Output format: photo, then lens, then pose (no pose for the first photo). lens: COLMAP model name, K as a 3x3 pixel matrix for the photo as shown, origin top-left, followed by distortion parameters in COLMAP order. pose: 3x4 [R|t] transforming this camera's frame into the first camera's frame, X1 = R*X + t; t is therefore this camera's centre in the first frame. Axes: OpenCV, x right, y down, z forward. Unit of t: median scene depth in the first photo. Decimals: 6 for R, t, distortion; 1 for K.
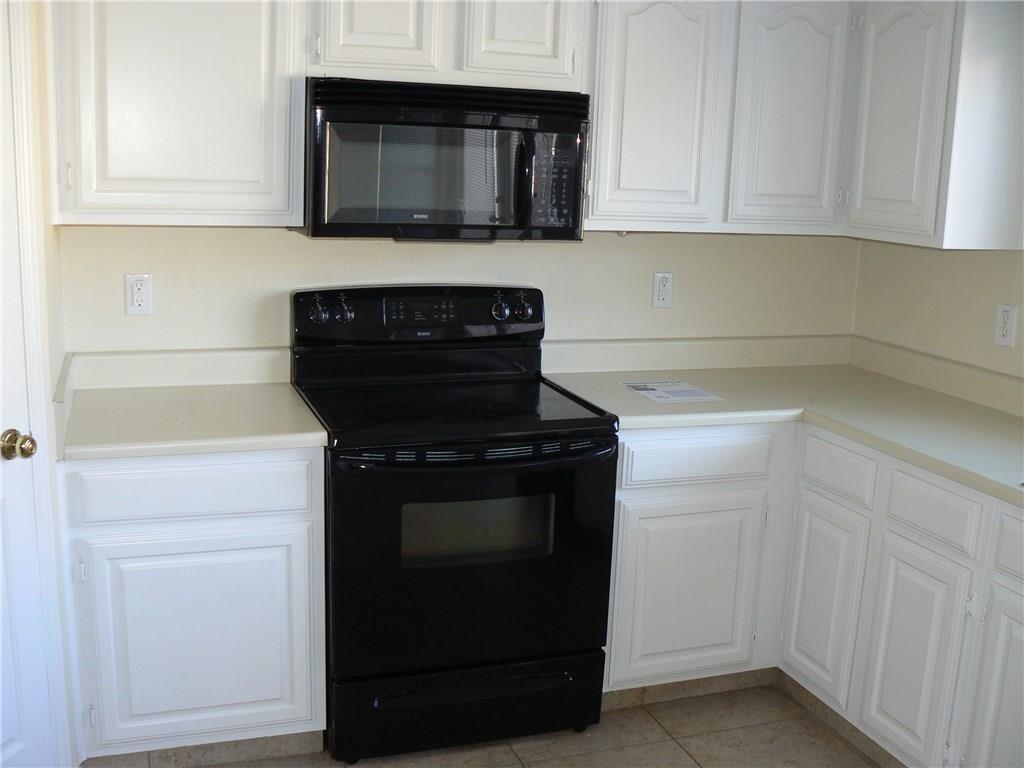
lens RADIAL K [[1098.7, 0, 512.0], [0, 1098.7, 384.0], [0, 0, 1]] dist [-0.191845, 0.205417]
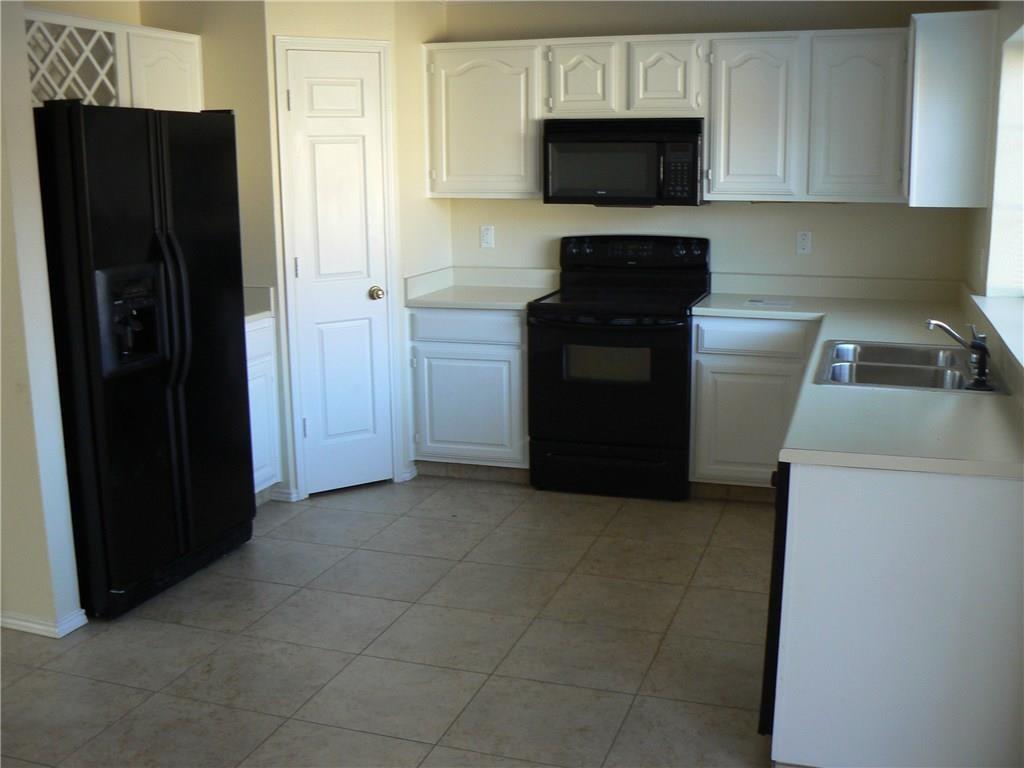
lens RADIAL K [[1098.7, 0, 512.0], [0, 1098.7, 384.0], [0, 0, 1]] dist [-0.191845, 0.205417]
pose [[0.792099, 0.079211, -0.605231, 0.897816], [-0.085222, 0.996184, 0.018842, 0.138170], [0.604414, 0.036654, 0.795827, -0.504342]]
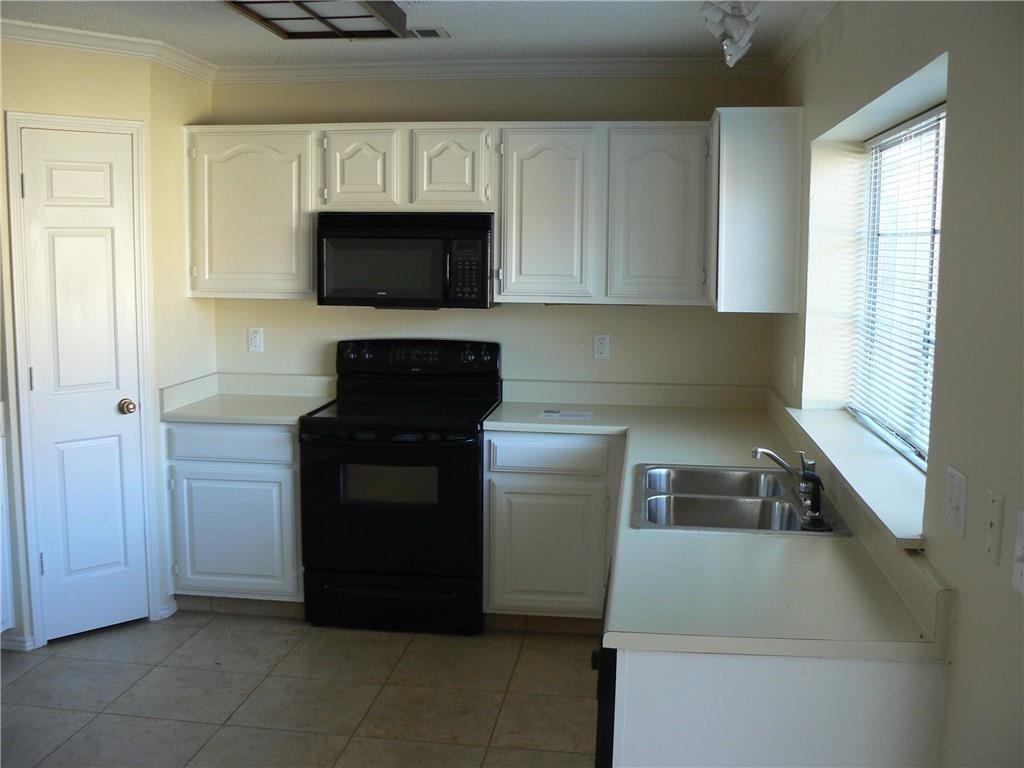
lens RADIAL K [[1098.7, 0, 512.0], [0, 1098.7, 384.0], [0, 0, 1]] dist [-0.191845, 0.205417]
pose [[0.895847, 0.027809, -0.443493, 0.804053], [-0.066886, 0.995108, -0.072711, 0.085775], [0.439301, 0.094801, 0.893324, -0.357218]]
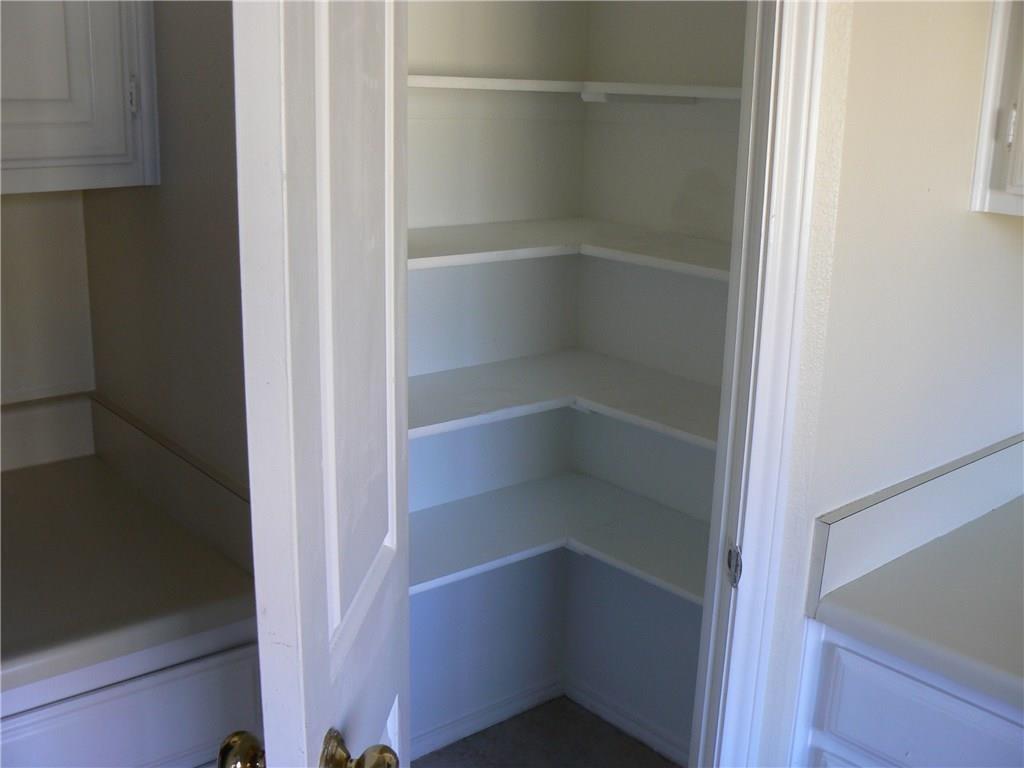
lens RADIAL K [[1098.7, 0, 512.0], [0, 1098.7, 384.0], [0, 0, 1]] dist [-0.191845, 0.205417]
pose [[0.357252, 0.221317, -0.907408, 0.007626], [-0.201425, 0.966916, 0.156529, -0.090759], [0.912030, 0.126854, 0.390012, 0.515001]]
